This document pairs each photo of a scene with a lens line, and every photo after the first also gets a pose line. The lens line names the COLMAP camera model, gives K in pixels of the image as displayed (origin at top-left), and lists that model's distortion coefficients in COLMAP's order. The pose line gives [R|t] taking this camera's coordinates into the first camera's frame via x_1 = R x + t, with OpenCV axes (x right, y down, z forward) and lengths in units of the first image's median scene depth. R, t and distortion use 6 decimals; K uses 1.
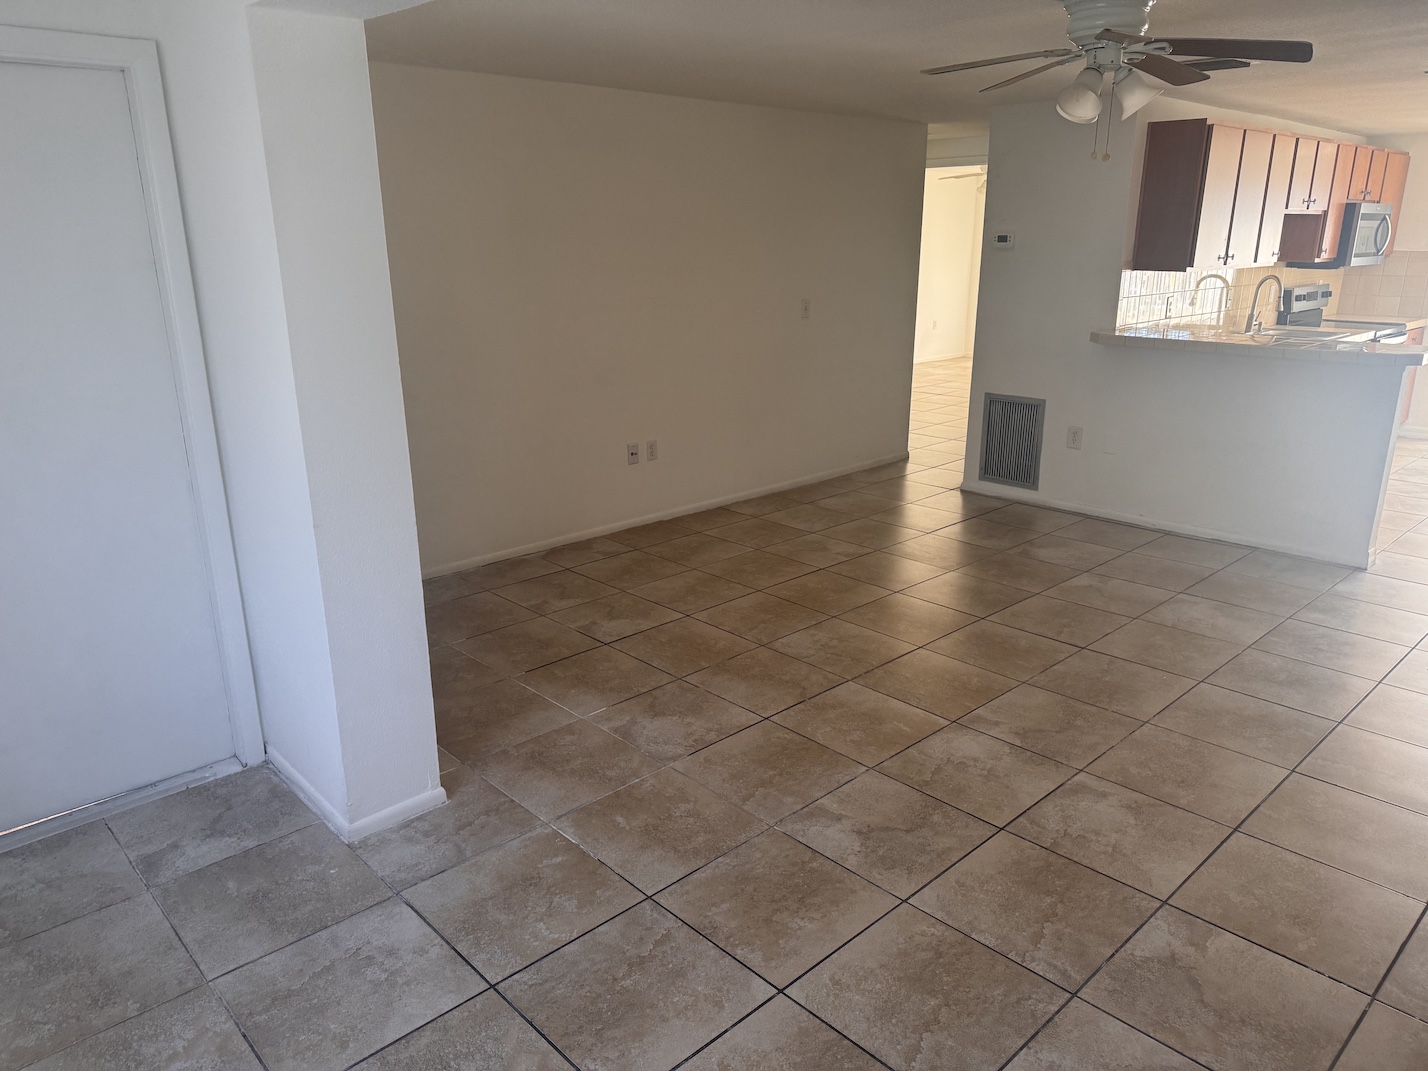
lens RADIAL K [[995.2, 0, 715.5], [0, 995.2, 534.6], [0, 0, 1]] dist [0.030931, 0.000222]
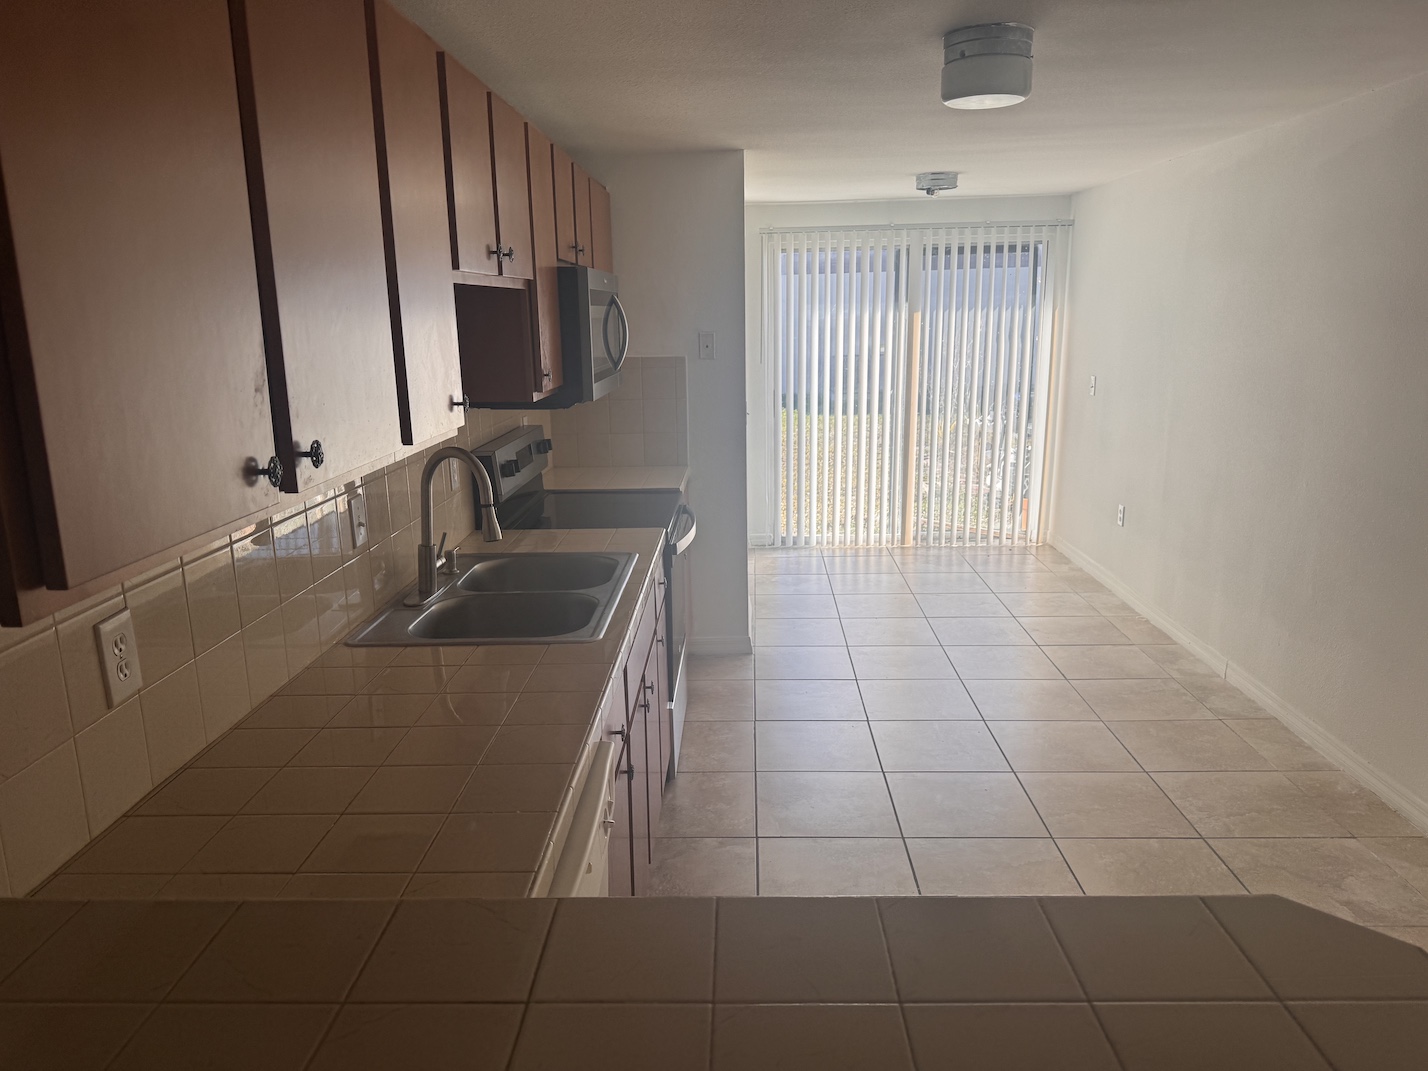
lens RADIAL K [[995.2, 0, 717.0], [0, 995.2, 535.8], [0, 0, 1]] dist [0.030931, 0.000222]
pose [[0.708741, -0.160037, 0.687076, 0.359223], [0.209708, 0.977698, 0.011409, -0.206577], [-0.673579, 0.135999, 0.726496, 0.663177]]
